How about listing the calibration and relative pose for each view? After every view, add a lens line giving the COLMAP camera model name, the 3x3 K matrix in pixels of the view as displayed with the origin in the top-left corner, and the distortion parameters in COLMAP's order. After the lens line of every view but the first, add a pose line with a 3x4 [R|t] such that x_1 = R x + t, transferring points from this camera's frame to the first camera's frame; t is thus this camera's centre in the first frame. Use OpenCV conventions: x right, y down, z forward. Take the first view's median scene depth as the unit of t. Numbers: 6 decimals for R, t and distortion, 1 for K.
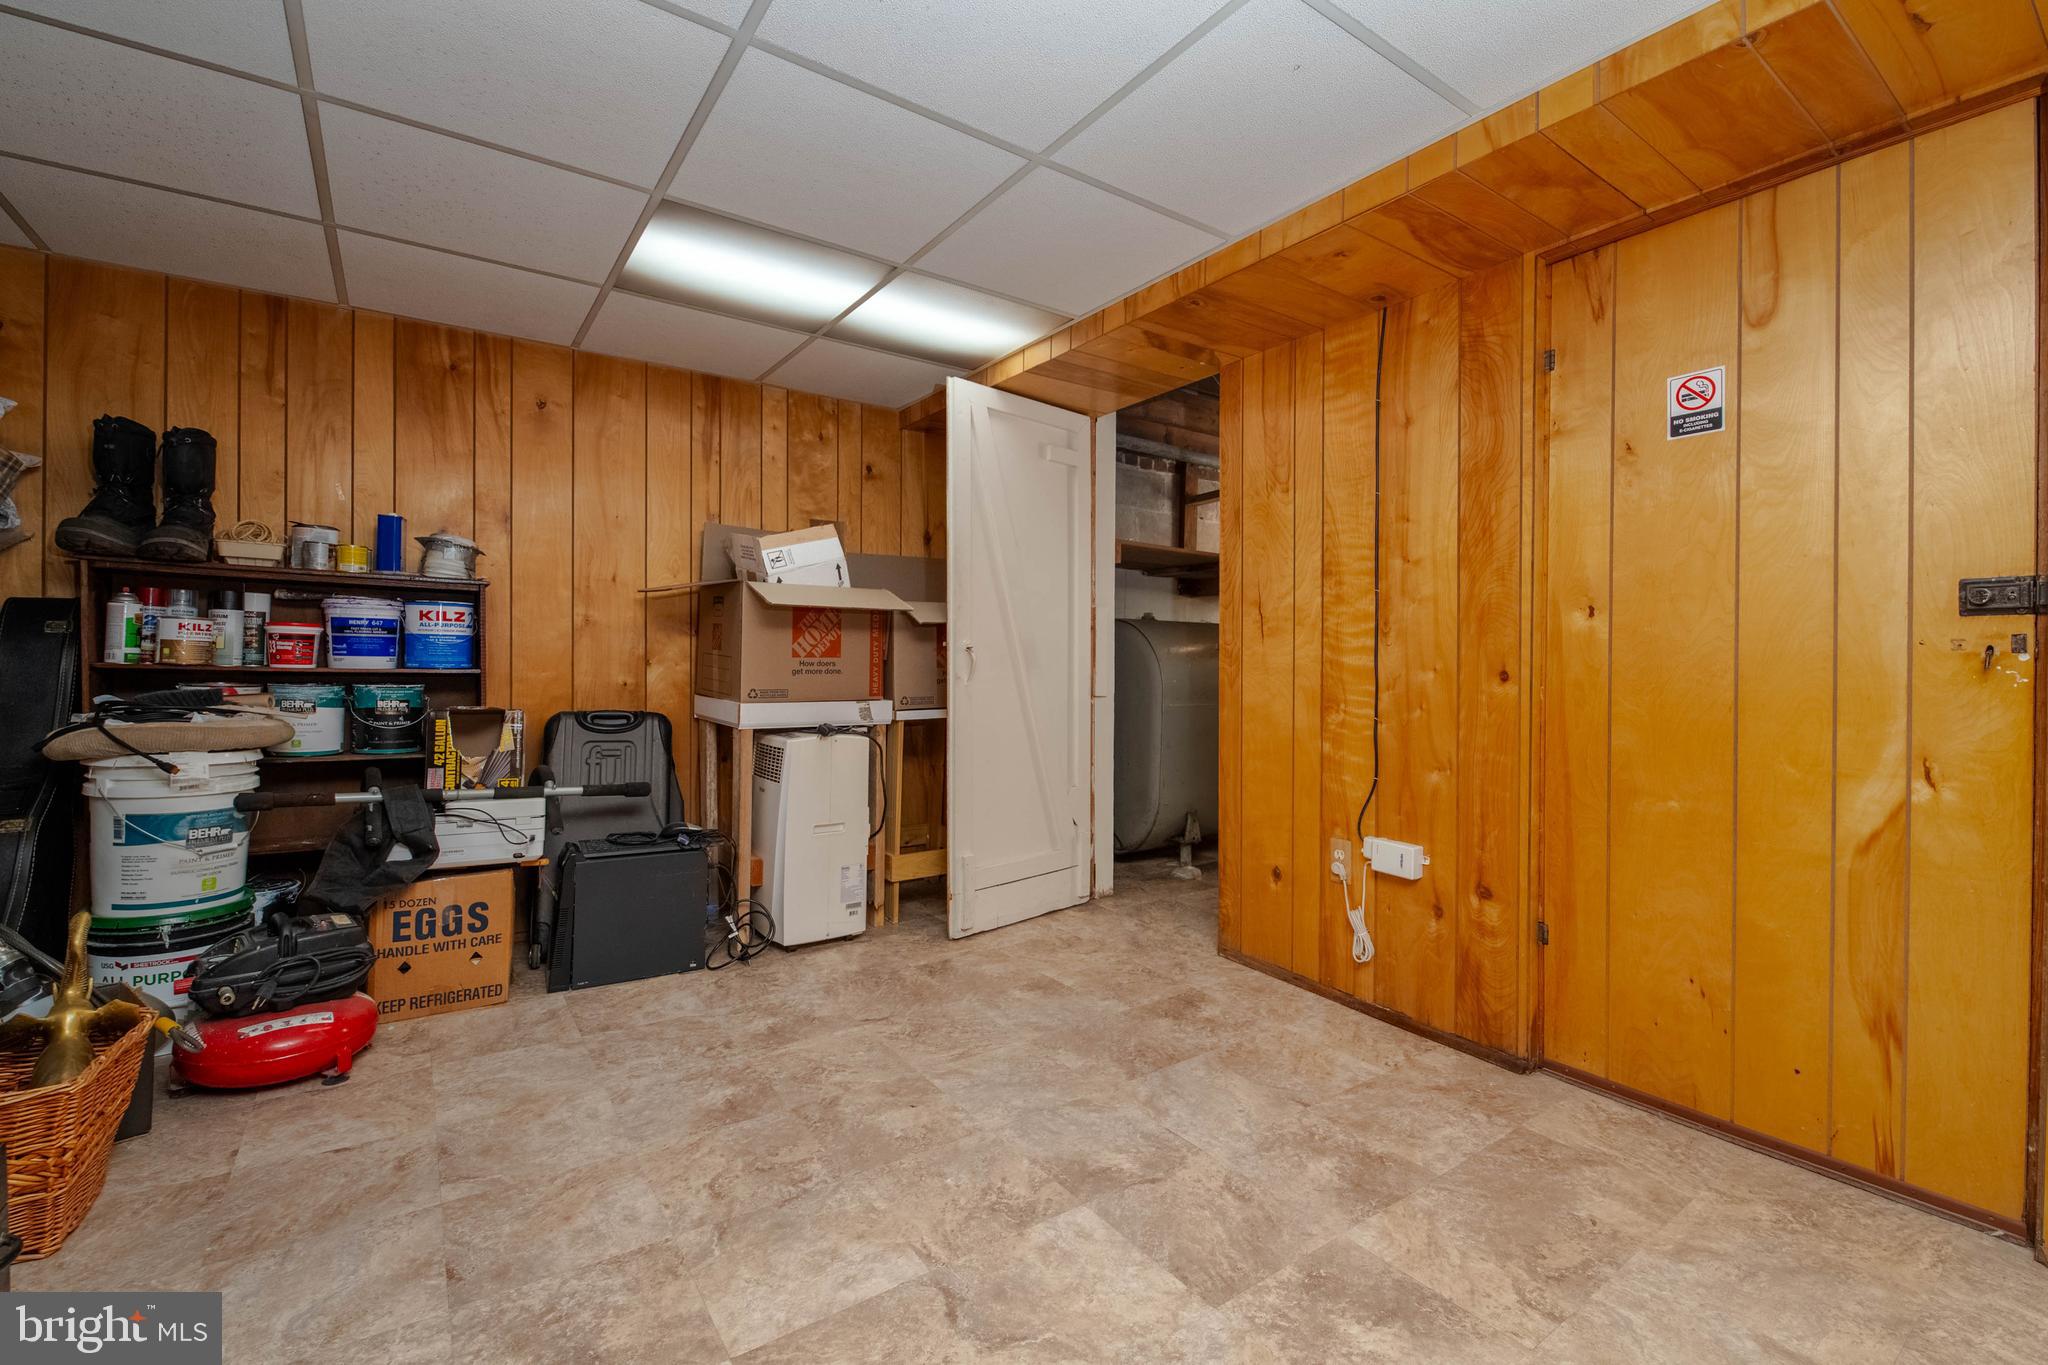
lens RADIAL K [[884.4, 0, 1019.1], [0, 884.4, 671.3], [0, 0, 1]] dist [-0.011670, -0.005682]
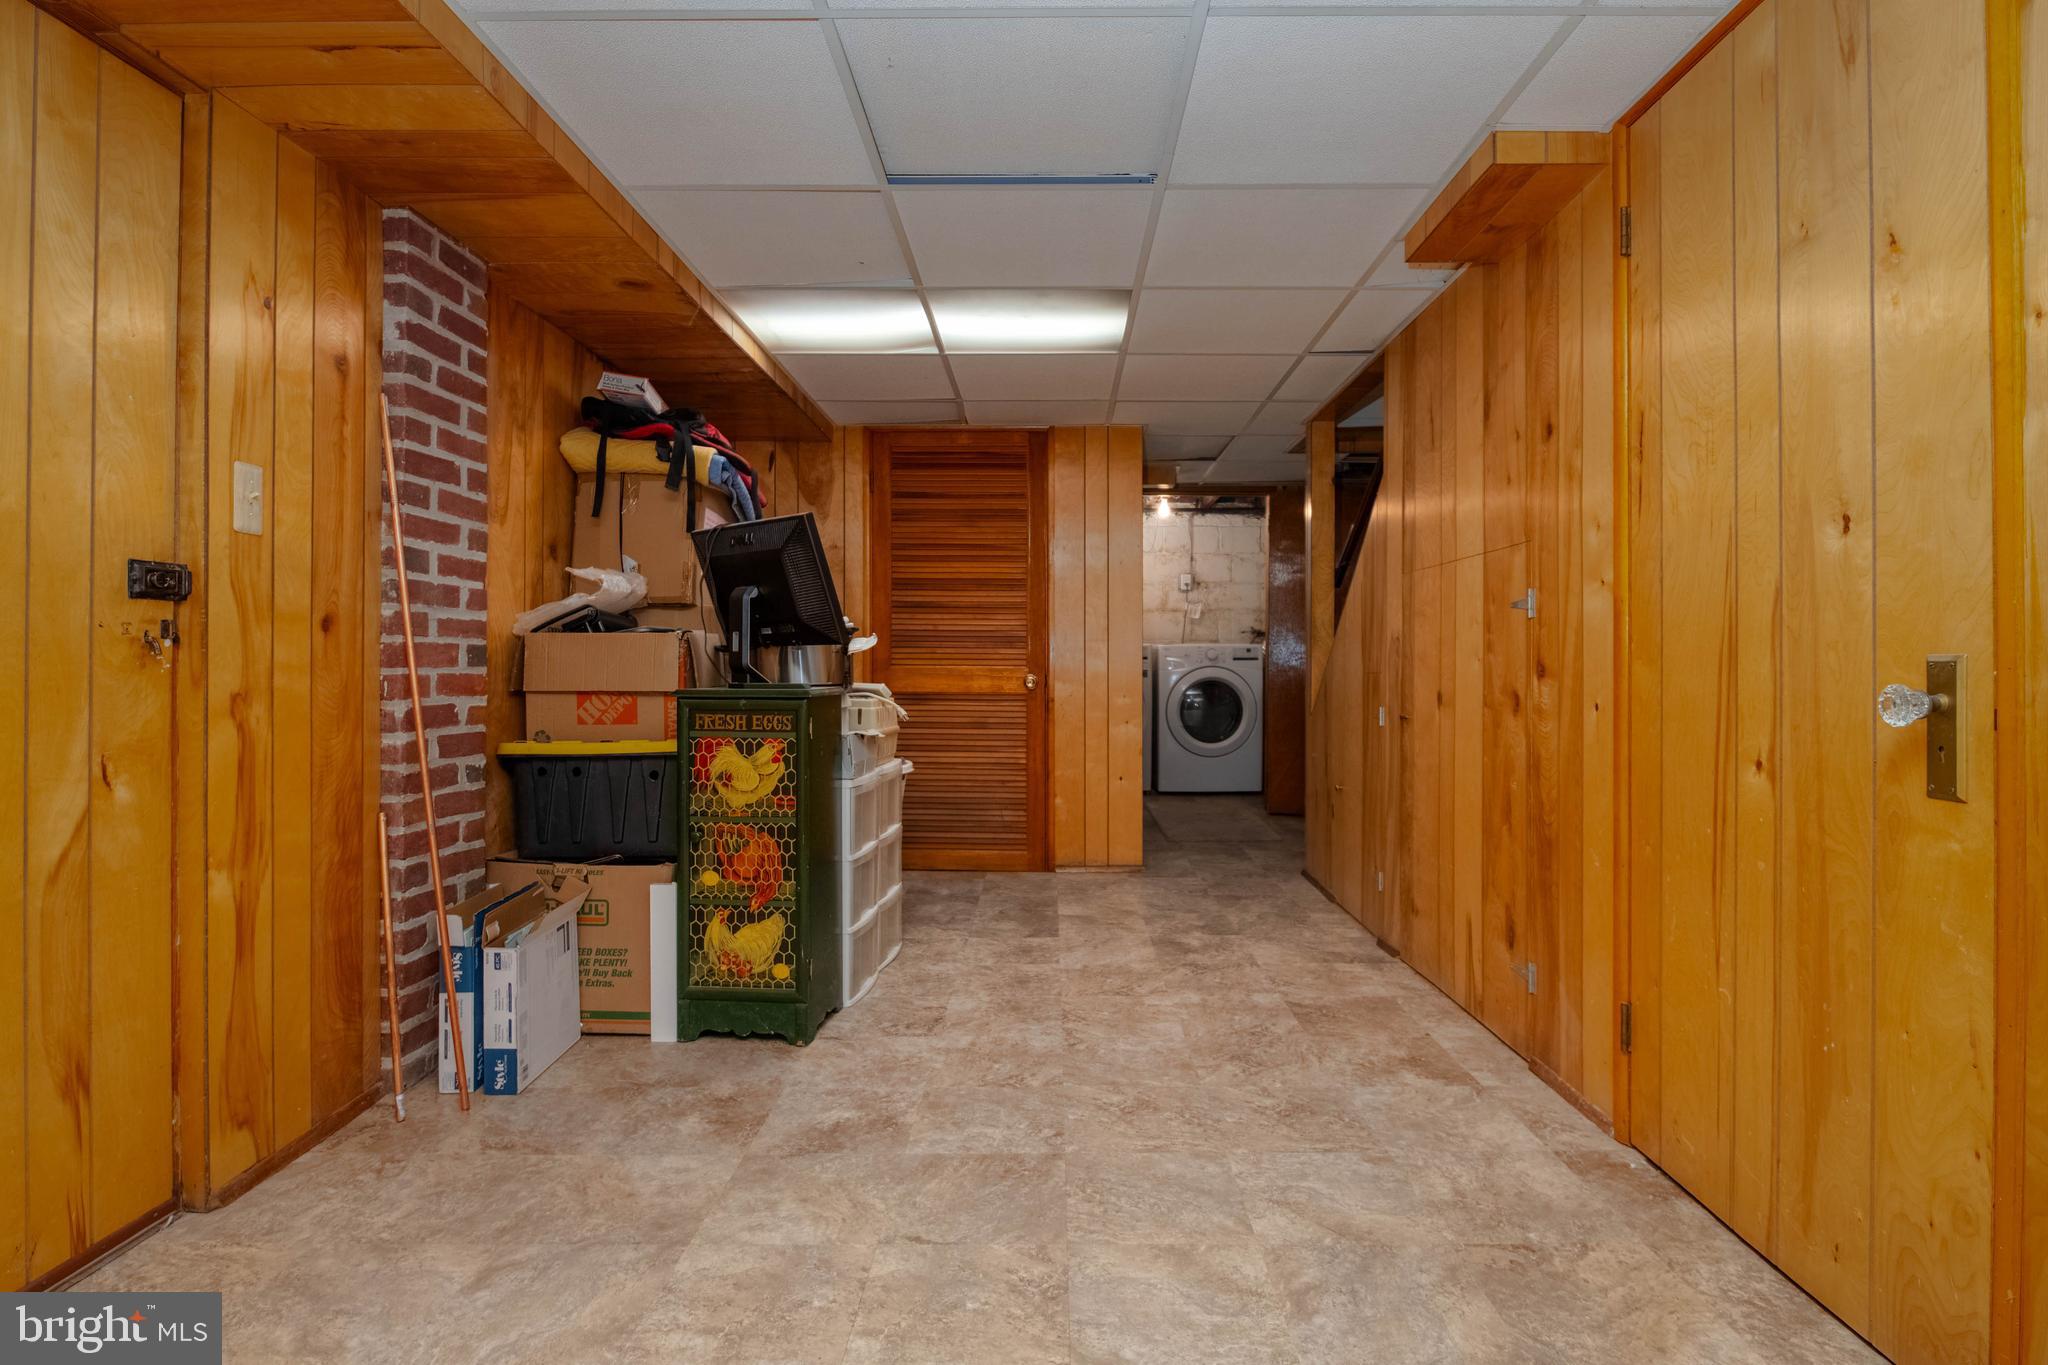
lens RADIAL K [[1025.9, 0, 1027.1], [0, 1025.9, 662.4], [0, 0, 1]] dist [0.003874, -0.003999]
pose [[-0.816133, -0.007159, 0.577820, -0.341444], [-0.001464, 0.999946, 0.010322, -0.006961], [-0.577863, 0.007578, -0.816099, 1.327395]]
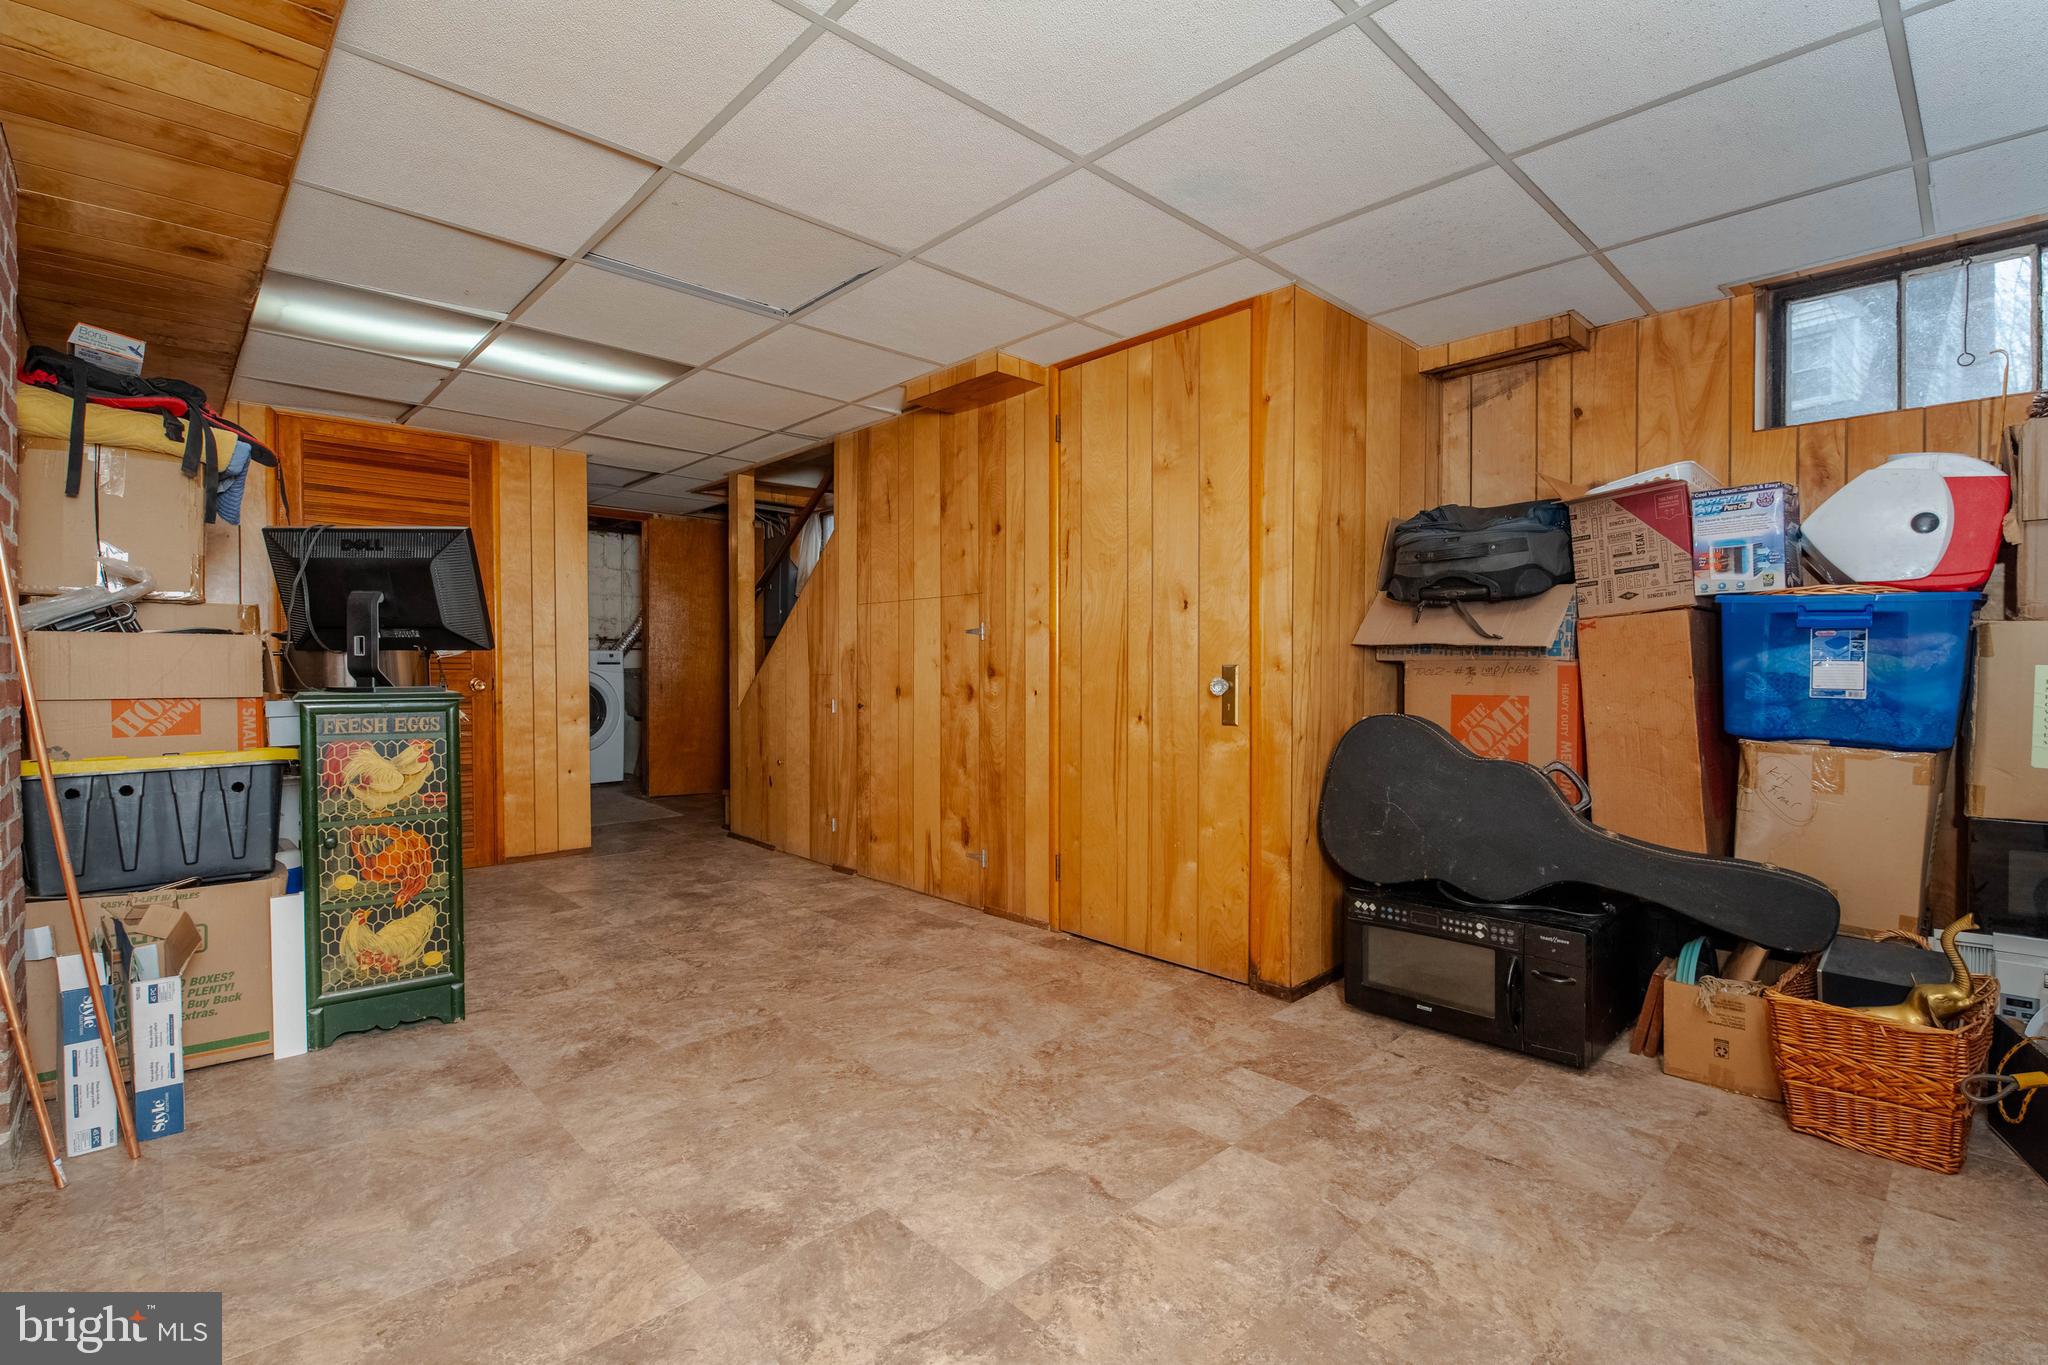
lens RADIAL K [[916.9, 0, 1022.2], [0, 916.9, 687.1], [0, 0, 1]] dist [0.000844, -0.004390]
pose [[-0.989788, -0.005227, -0.142454, 0.184061], [-0.009289, 0.999569, 0.027865, -0.007548], [0.142247, 0.028903, -0.989409, 1.912968]]
